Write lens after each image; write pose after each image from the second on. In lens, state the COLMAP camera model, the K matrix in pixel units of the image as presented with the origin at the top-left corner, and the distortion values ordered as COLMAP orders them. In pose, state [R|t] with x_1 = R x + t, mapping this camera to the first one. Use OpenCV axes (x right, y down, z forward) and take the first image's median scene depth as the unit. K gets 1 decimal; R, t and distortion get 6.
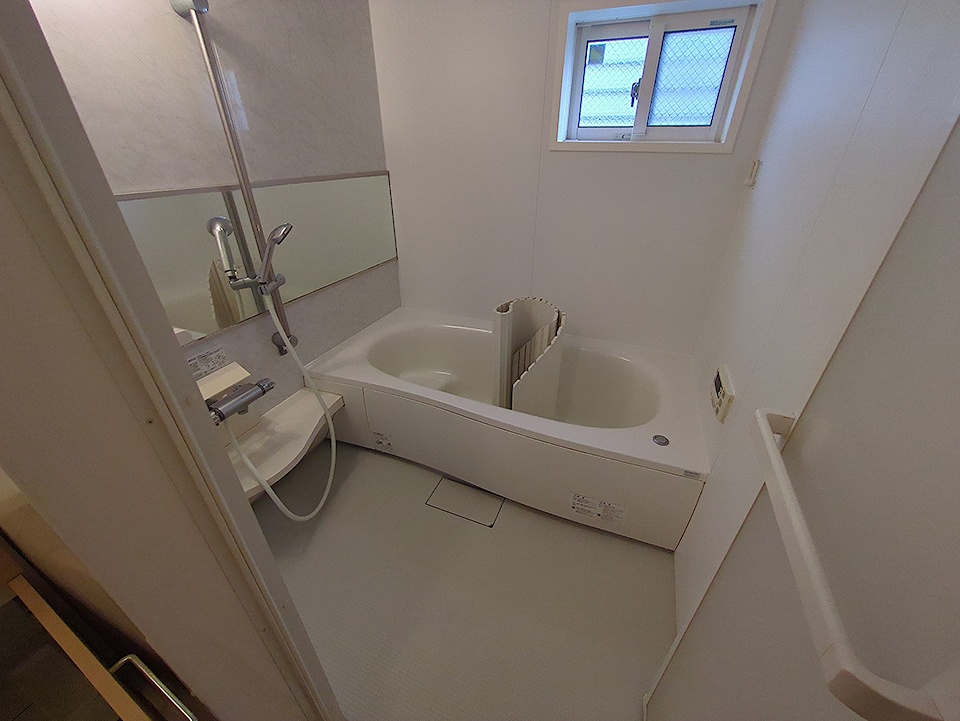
lens RADIAL K [[376.1, 0, 485.0], [0, 376.1, 361.5], [0, 0, 1]] dist [-0.002700, -0.000019]
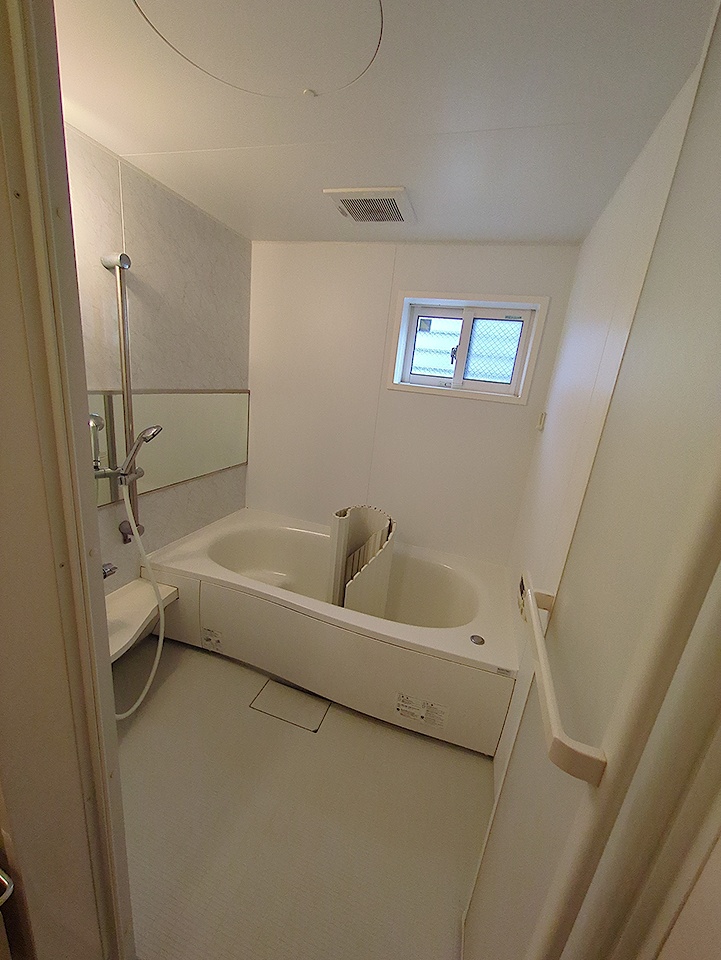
lens RADIAL K [[376.1, 0, 359.9], [0, 376.1, 480.6], [0, 0, 1]] dist [-0.002700, -0.000019]
pose [[0.992801, 0.075358, 0.093103, -0.008971], [-0.050352, 0.967845, -0.246458, 0.038988], [-0.108682, 0.239996, 0.964671, -0.110902]]
